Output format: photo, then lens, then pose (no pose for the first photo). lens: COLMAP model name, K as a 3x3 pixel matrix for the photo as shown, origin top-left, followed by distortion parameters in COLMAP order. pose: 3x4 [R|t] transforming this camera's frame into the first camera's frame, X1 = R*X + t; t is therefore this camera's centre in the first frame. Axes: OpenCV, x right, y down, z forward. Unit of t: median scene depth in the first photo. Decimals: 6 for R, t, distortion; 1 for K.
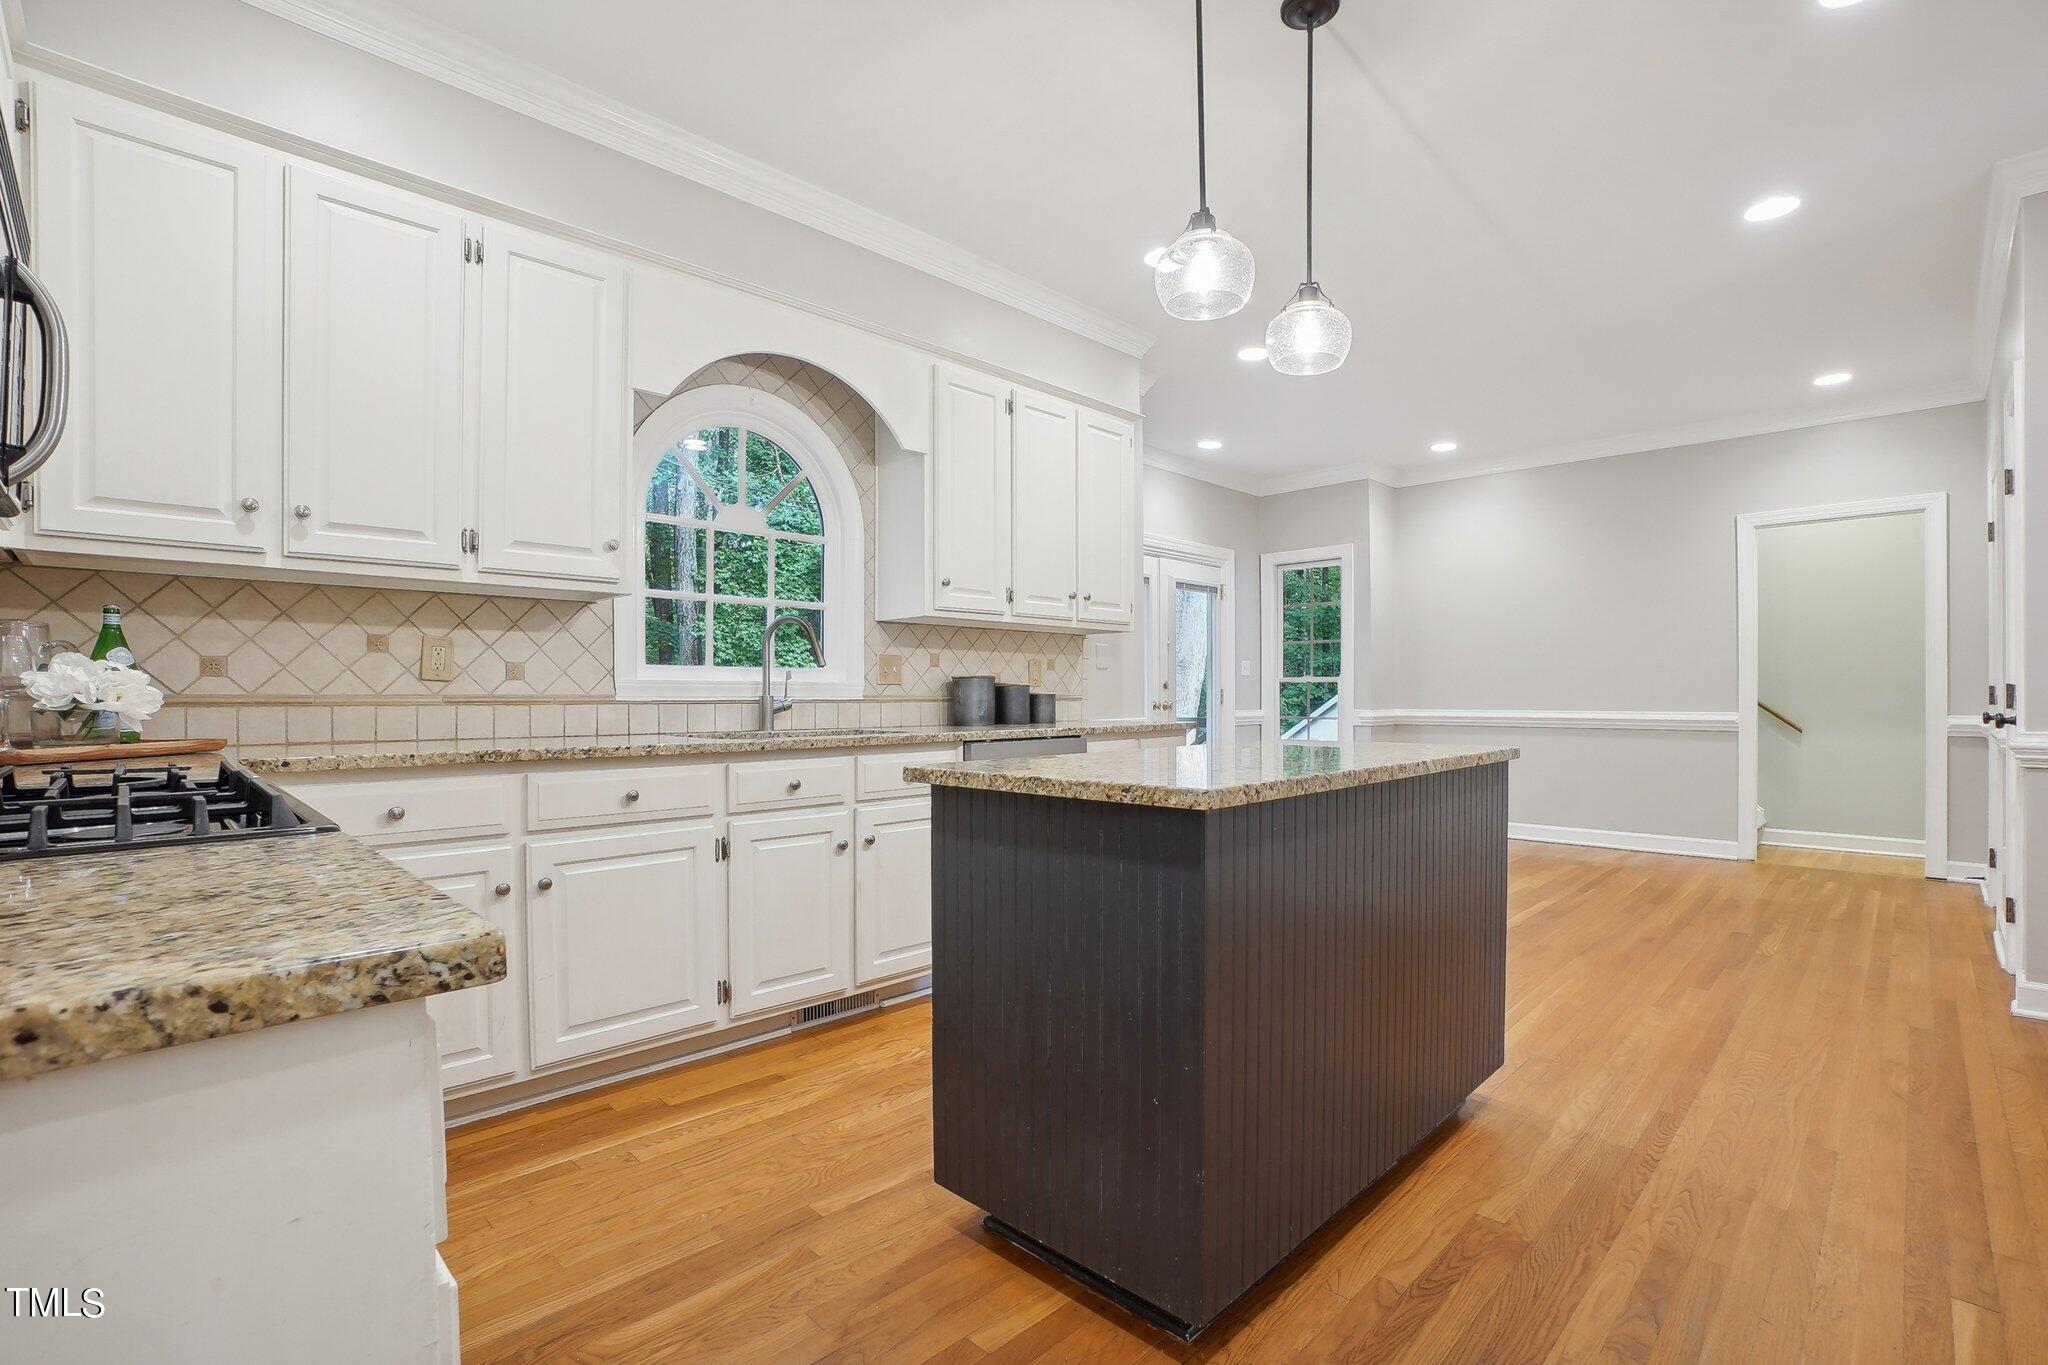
lens RADIAL K [[934.5, 0, 1021.3], [0, 934.5, 708.3], [0, 0, 1]] dist [-0.041551, 0.000338]
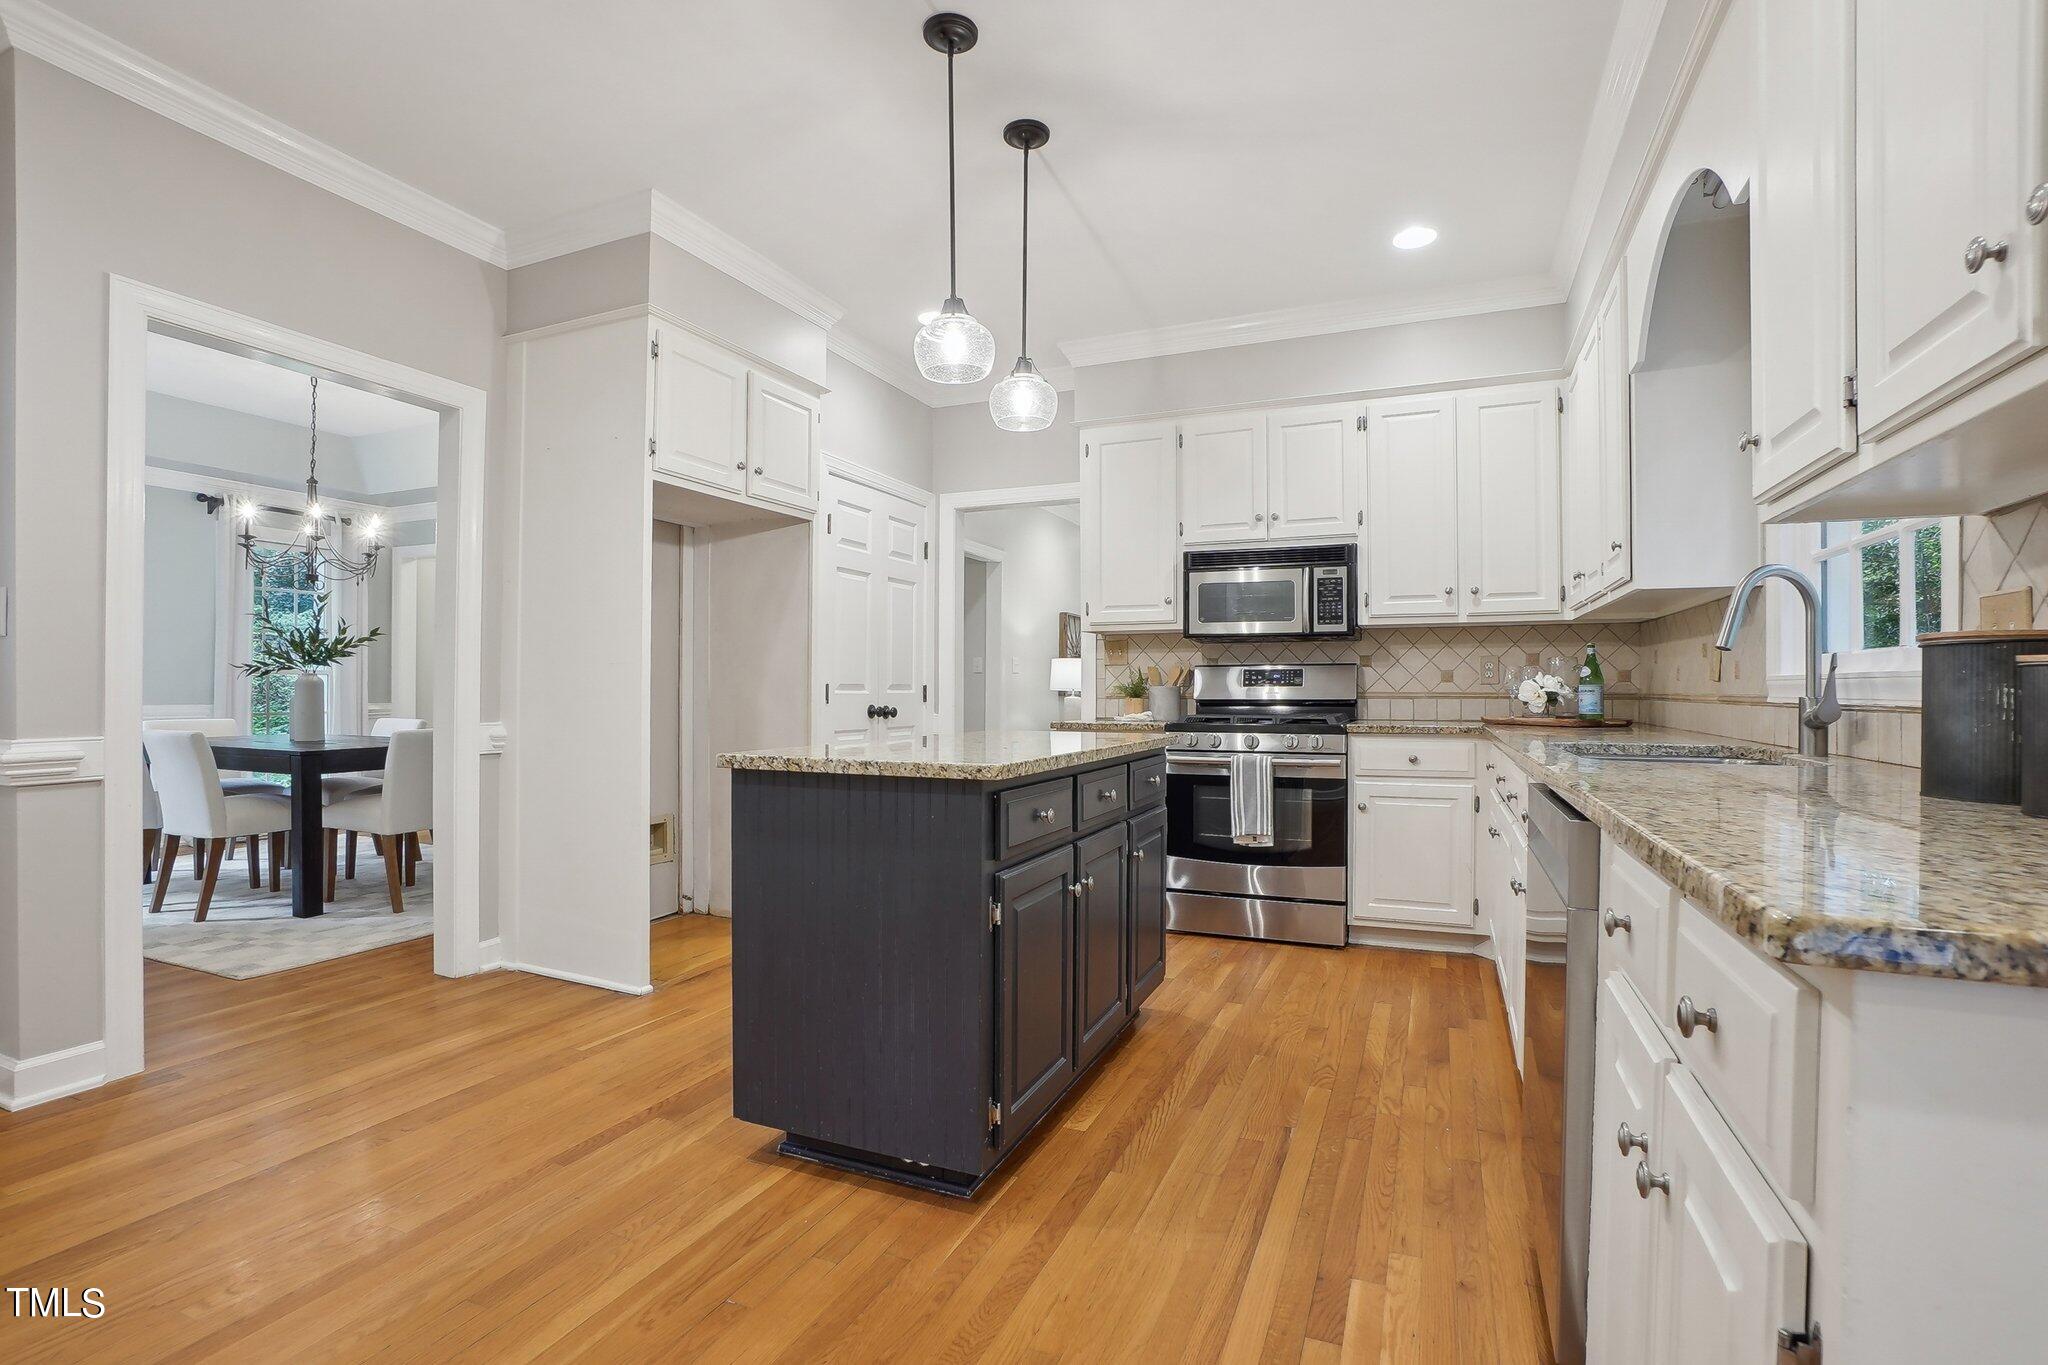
lens RADIAL K [[946.1, 0, 1030.7], [0, 946.1, 687.1], [0, 0, 1]] dist [-0.044687, 0.000092]
pose [[-0.928628, -0.002229, -0.371006, 0.485020], [-0.006530, 0.999925, 0.010337, -0.026615], [0.370955, 0.012022, -0.928573, 1.574196]]
